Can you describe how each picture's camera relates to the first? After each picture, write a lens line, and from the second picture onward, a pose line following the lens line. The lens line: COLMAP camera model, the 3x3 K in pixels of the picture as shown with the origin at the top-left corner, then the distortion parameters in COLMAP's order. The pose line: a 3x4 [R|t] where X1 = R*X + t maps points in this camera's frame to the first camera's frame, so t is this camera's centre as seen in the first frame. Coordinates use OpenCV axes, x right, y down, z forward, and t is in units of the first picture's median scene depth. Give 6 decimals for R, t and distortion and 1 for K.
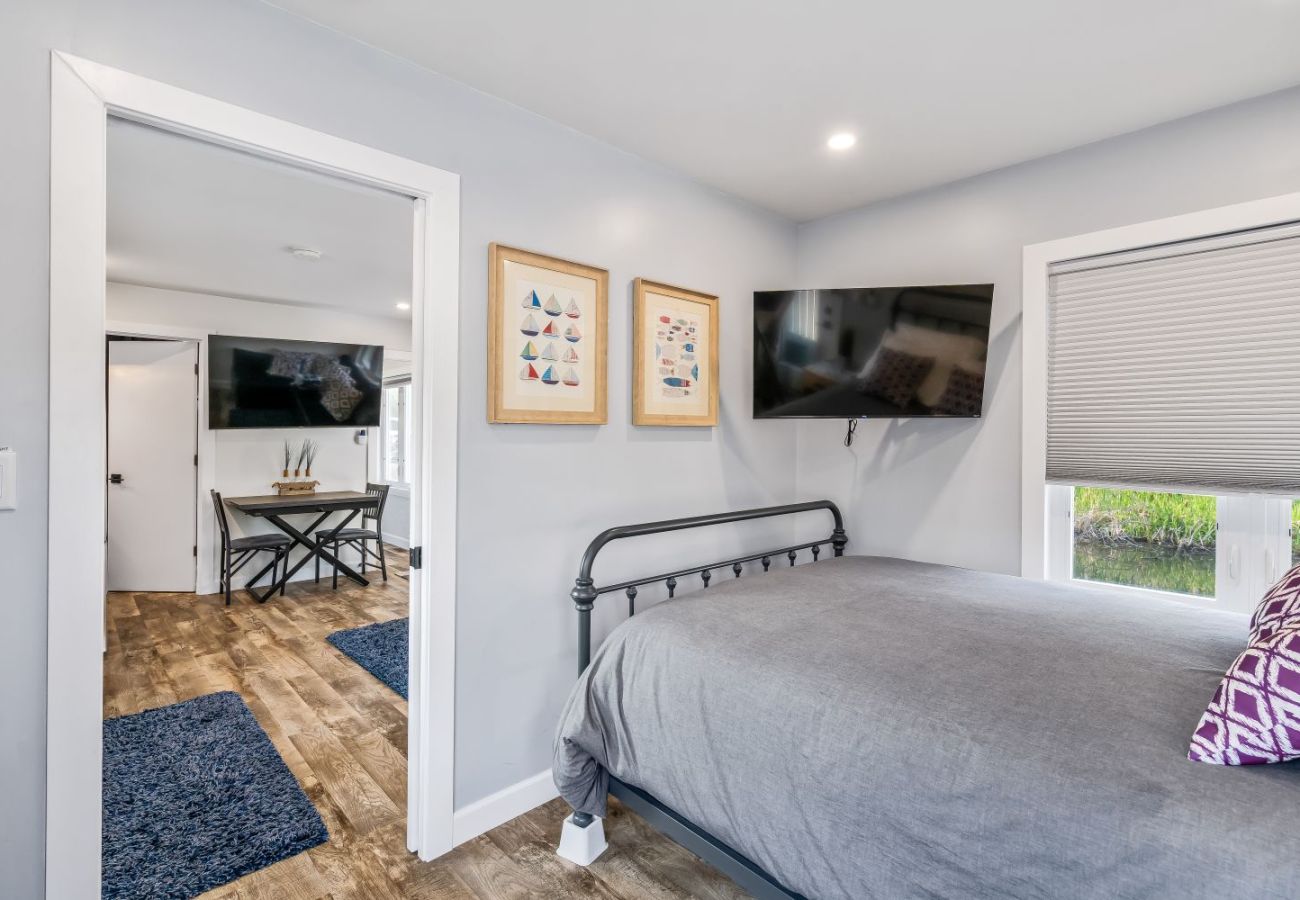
lens RADIAL K [[627.6, 0, 662.3], [0, 627.6, 439.3], [0, 0, 1]] dist [-0.001124, -0.000272]
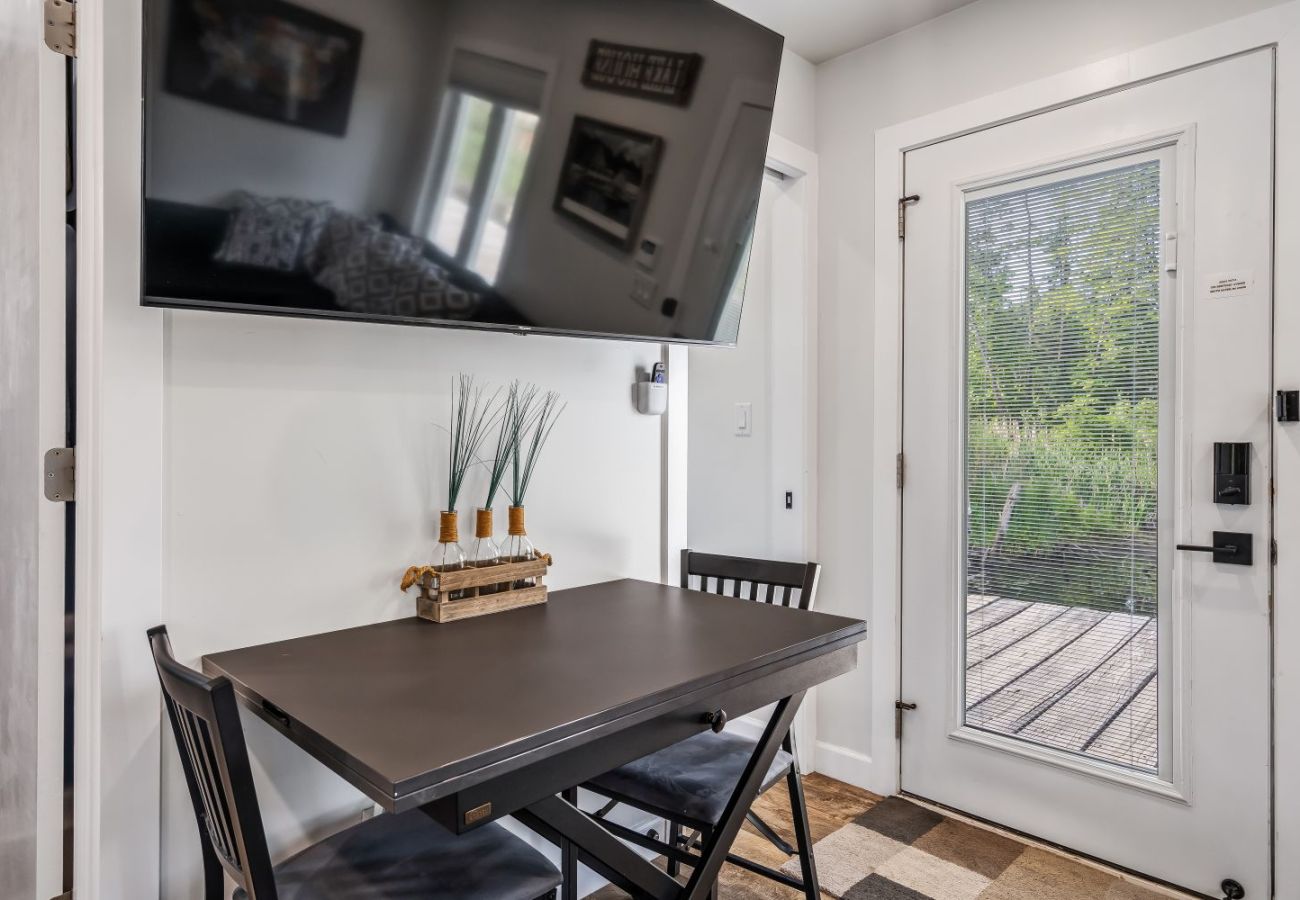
lens RADIAL K [[764.7, 0, 650.0], [0, 764.7, 450.0], [0, 0, 1]] dist [-0.000943, -0.000311]
pose [[0.998918, -0.006715, 0.046012, -0.581782], [0.006237, 0.999925, 0.010512, 0.024679], [-0.046079, -0.010213, 0.998886, 0.766781]]
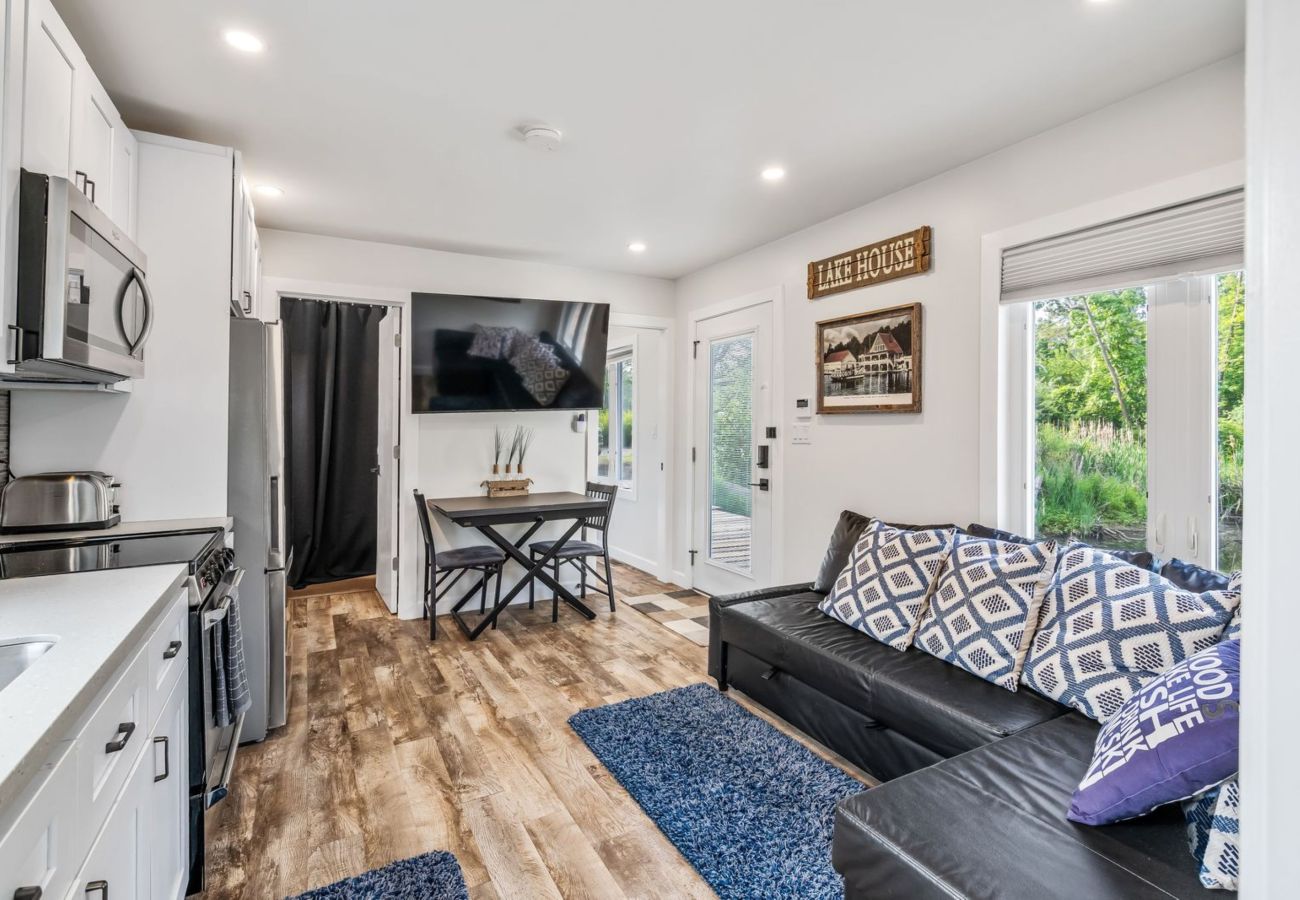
lens RADIAL K [[629.3, 0, 651.9], [0, 629.3, 423.8], [0, 0, 1]] dist [0.000987, 0.000786]
pose [[0.966153, -0.007690, -0.257855, -0.220519], [0.005319, 0.999937, -0.009889, 0.006513], [0.257915, 0.008183, 0.966133, 0.305034]]
